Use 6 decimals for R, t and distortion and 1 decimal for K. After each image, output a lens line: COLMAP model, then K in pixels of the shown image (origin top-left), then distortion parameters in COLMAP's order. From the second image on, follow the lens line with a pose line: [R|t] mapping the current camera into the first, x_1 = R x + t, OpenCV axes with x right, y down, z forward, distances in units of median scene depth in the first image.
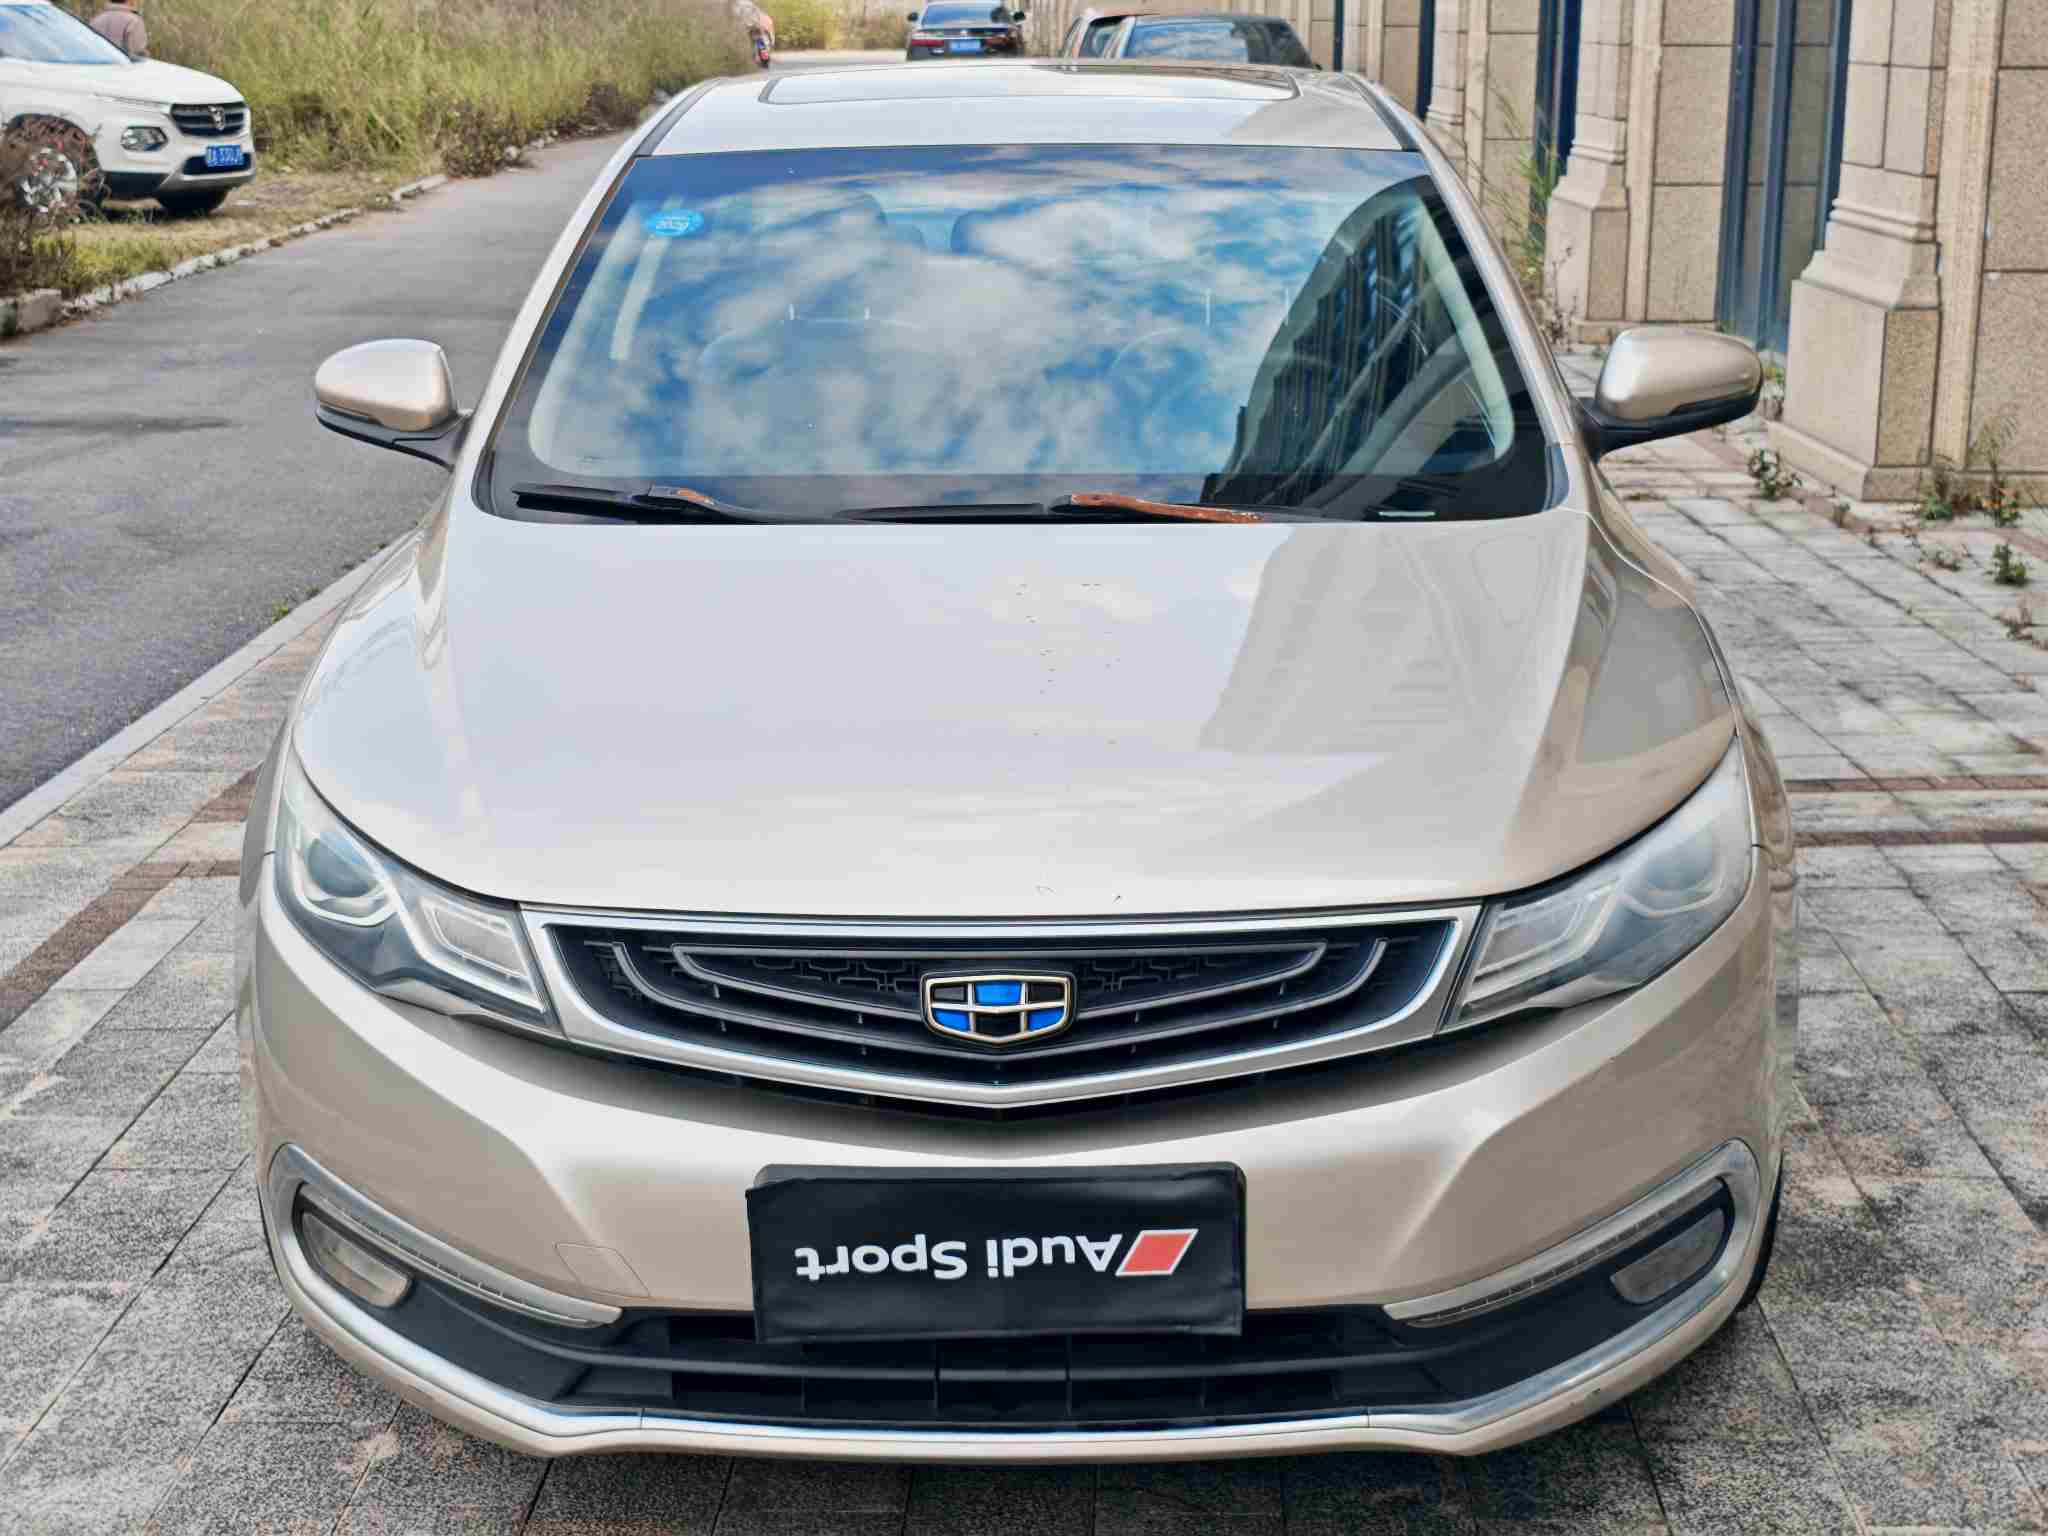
lens RADIAL K [[3190.6, 0, 1030.0], [0, 3190.6, 734.7], [0, 0, 1]] dist [0.095089, -0.156711]
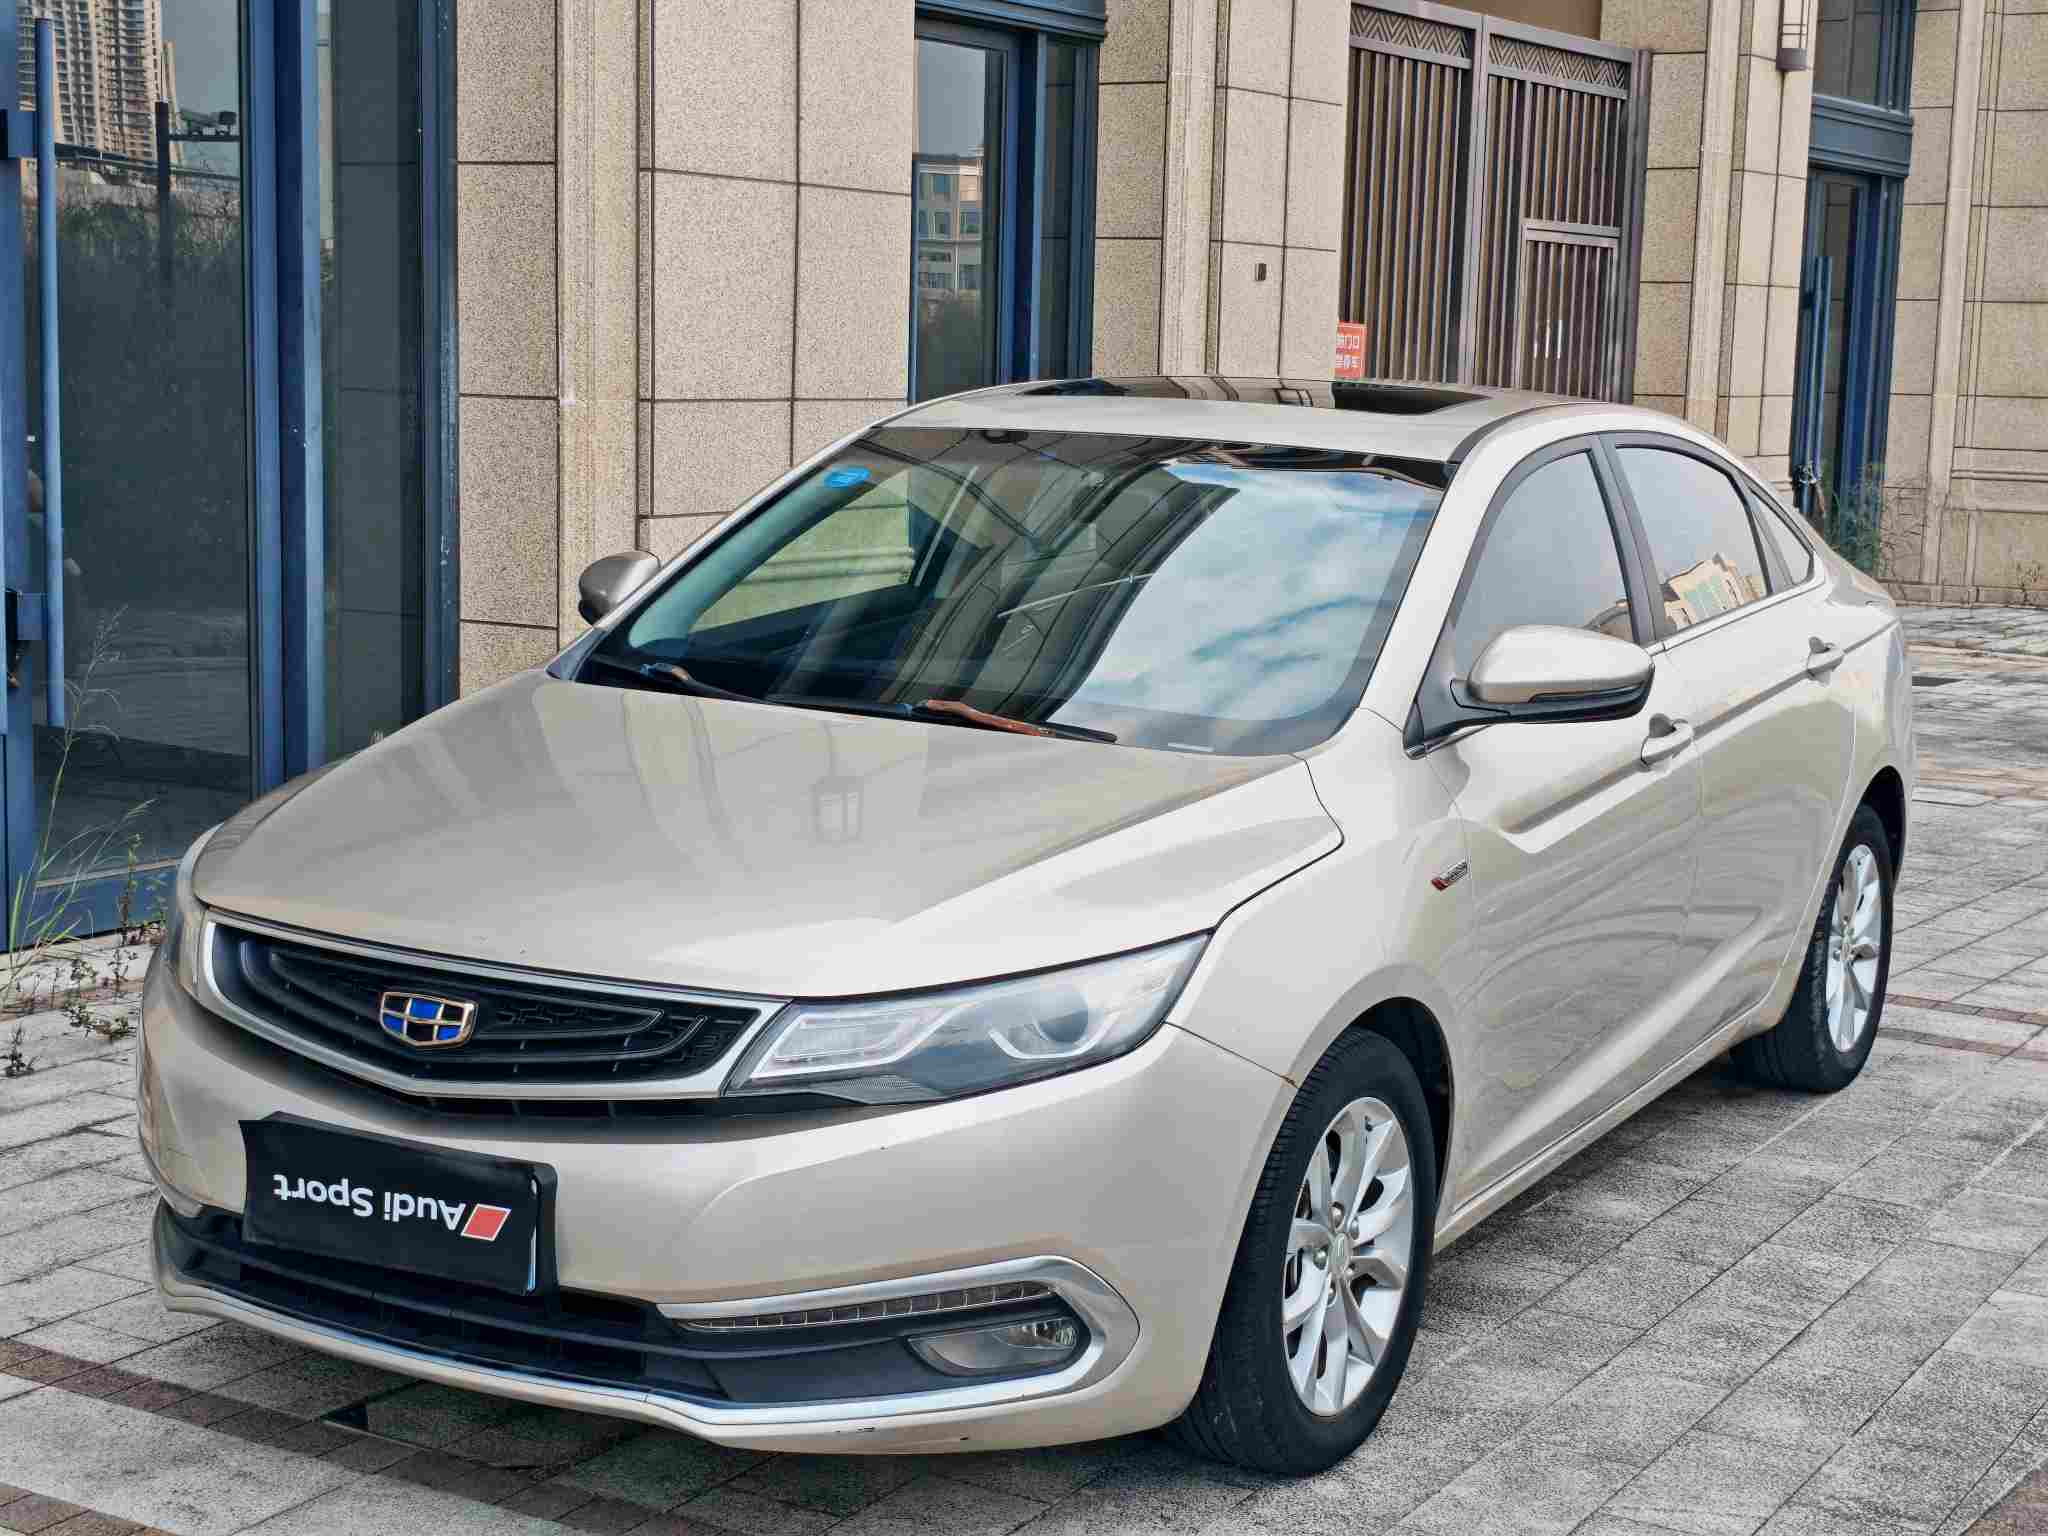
lens RADIAL K [[3183.1, 0, 1022.5], [0, 3183.1, 796.7], [0, 0, 1]] dist [0.103366, -0.193196]
pose [[0.875655, 0.112550, -0.469640, 0.802634], [-0.153164, 0.986983, -0.049046, 0.020557], [0.458006, 0.114879, 0.881495, -0.065816]]
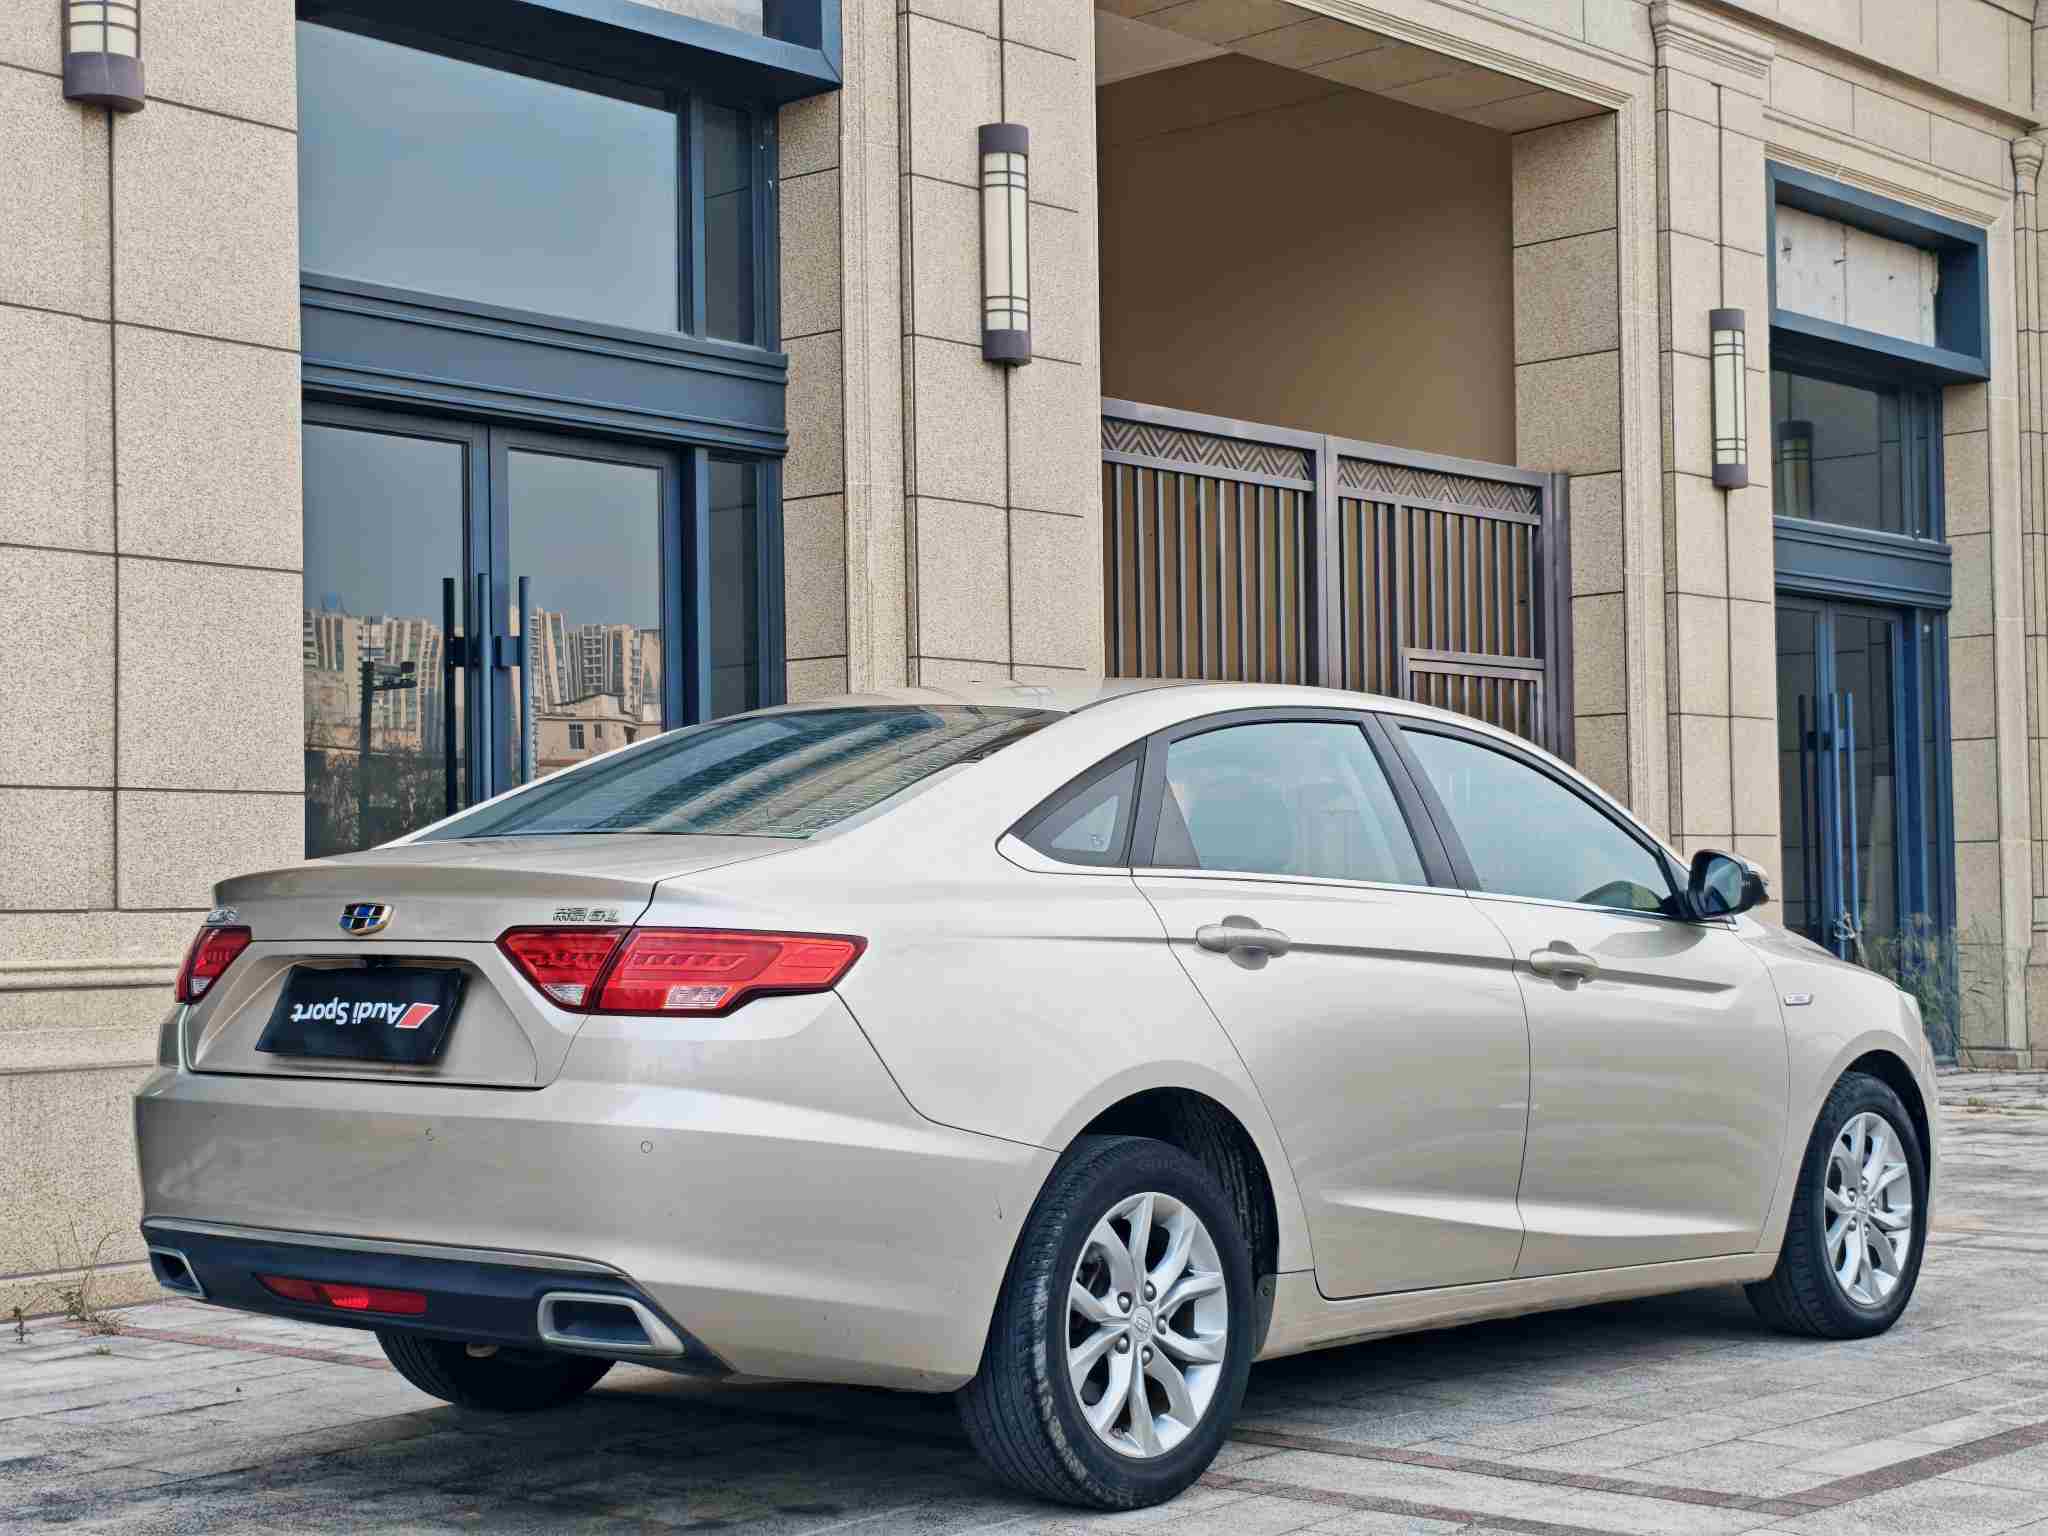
lens RADIAL K [[3173.3, 0, 1027.7], [0, 3173.3, 769.1], [0, 0, 1]] dist [0.149594, -0.447811]
pose [[0.794787, -0.017339, -0.606640, 1.397902], [-0.140671, 0.967105, -0.211942, -0.011703], [0.590360, 0.253785, 0.766204, 0.781835]]
